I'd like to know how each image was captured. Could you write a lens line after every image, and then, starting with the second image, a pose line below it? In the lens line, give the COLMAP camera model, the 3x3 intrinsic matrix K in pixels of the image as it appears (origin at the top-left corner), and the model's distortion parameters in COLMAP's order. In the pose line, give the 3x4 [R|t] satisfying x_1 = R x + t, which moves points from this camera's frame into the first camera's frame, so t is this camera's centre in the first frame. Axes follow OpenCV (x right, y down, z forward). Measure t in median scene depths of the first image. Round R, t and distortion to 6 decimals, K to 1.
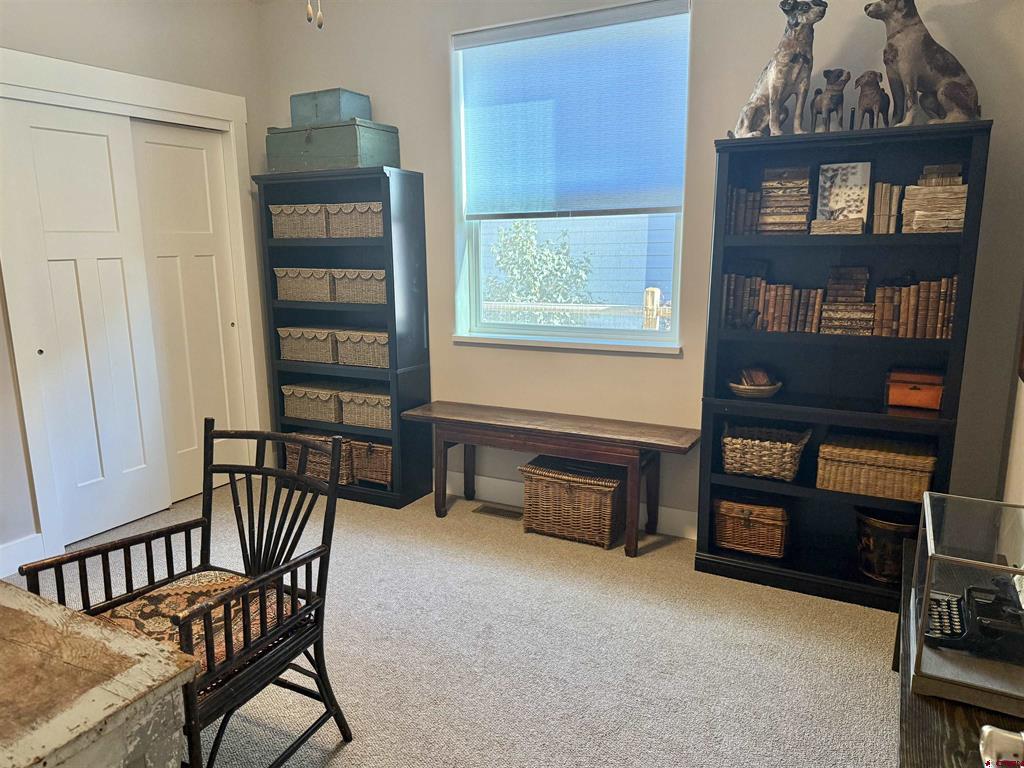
lens RADIAL K [[721.1, 0, 509.8], [0, 721.1, 386.8], [0, 0, 1]] dist [0.070242, -0.089297]
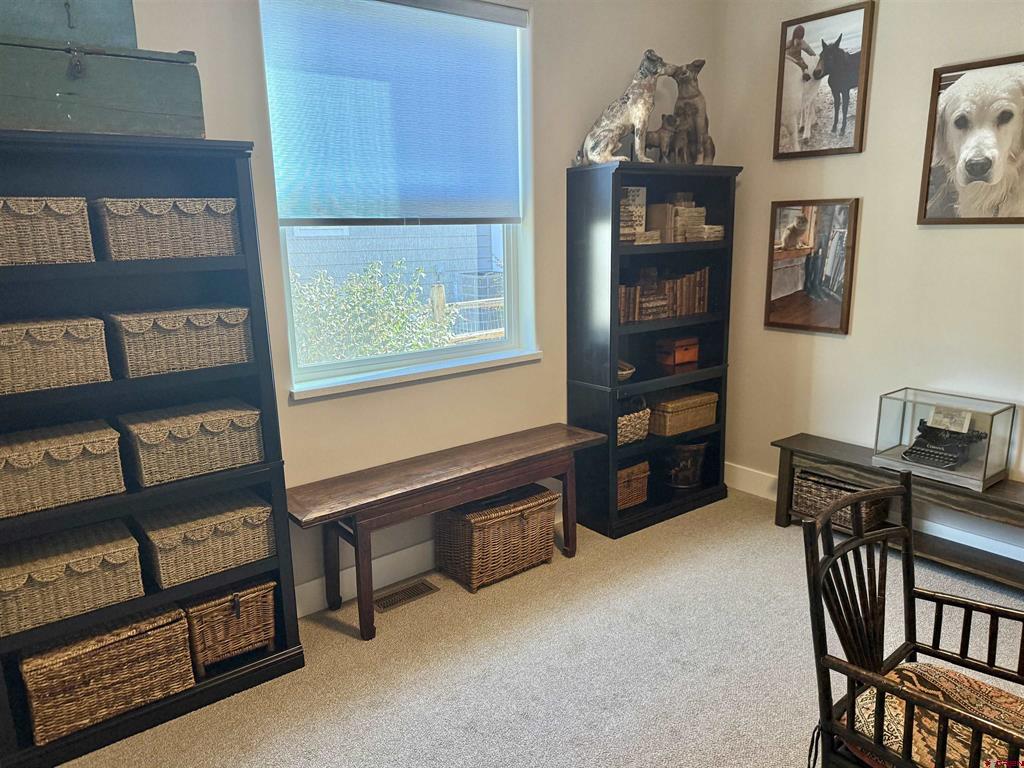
lens RADIAL K [[721.1, 0, 520.9], [0, 721.1, 389.4], [0, 0, 1]] dist [0.070242, -0.089297]
pose [[0.390860, -0.199219, 0.898632, -0.702872], [0.196739, 0.971816, 0.129872, -0.137955], [-0.899179, 0.126035, 0.419038, 0.575512]]
